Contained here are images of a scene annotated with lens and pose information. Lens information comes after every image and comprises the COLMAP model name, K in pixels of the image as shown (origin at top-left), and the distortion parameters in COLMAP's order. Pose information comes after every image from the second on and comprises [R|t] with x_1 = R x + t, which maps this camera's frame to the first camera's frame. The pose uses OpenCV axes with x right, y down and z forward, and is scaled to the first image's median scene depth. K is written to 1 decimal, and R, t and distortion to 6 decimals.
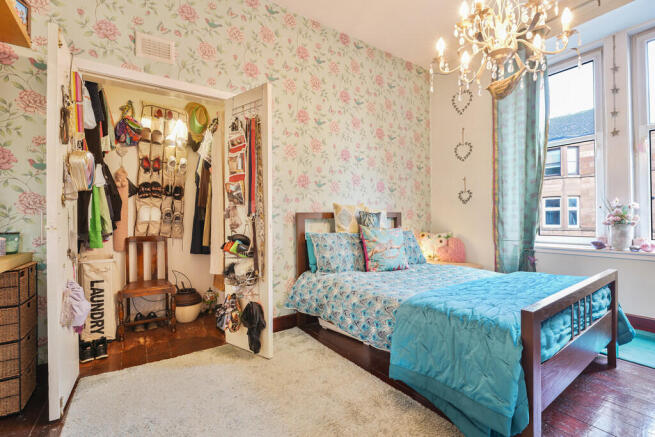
lens RADIAL K [[289.6, 0, 327.9], [0, 289.6, 218.2], [0, 0, 1]] dist [-0.017687, -0.000559]
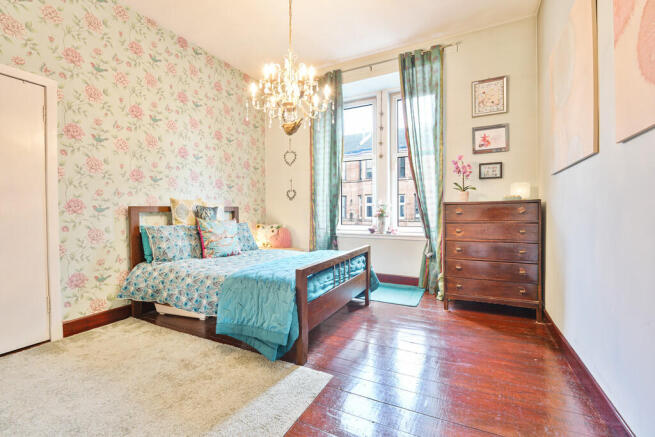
lens RADIAL K [[289.6, 0, 327.8], [0, 289.6, 218.5], [0, 0, 1]] dist [-0.017687, -0.000559]
pose [[0.878065, -0.007085, 0.478490, 0.027073], [-0.005545, 0.999673, 0.024979, -0.007294], [-0.478510, -0.024587, 0.877738, -0.293187]]
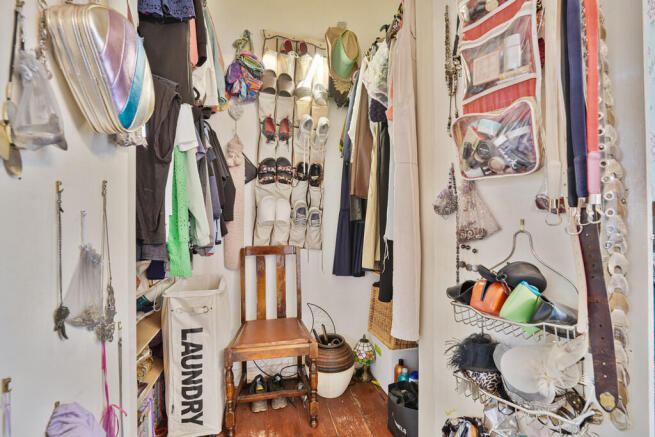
lens RADIAL K [[289.6, 0, 330.9], [0, 289.6, 221.5], [0, 0, 1]] dist [-0.017687, -0.000559]
pose [[0.939756, 0.004052, -0.341821, -0.291710], [-0.001838, 0.999975, 0.006801, 0.005992], [0.341840, -0.005763, 0.939741, 0.454530]]
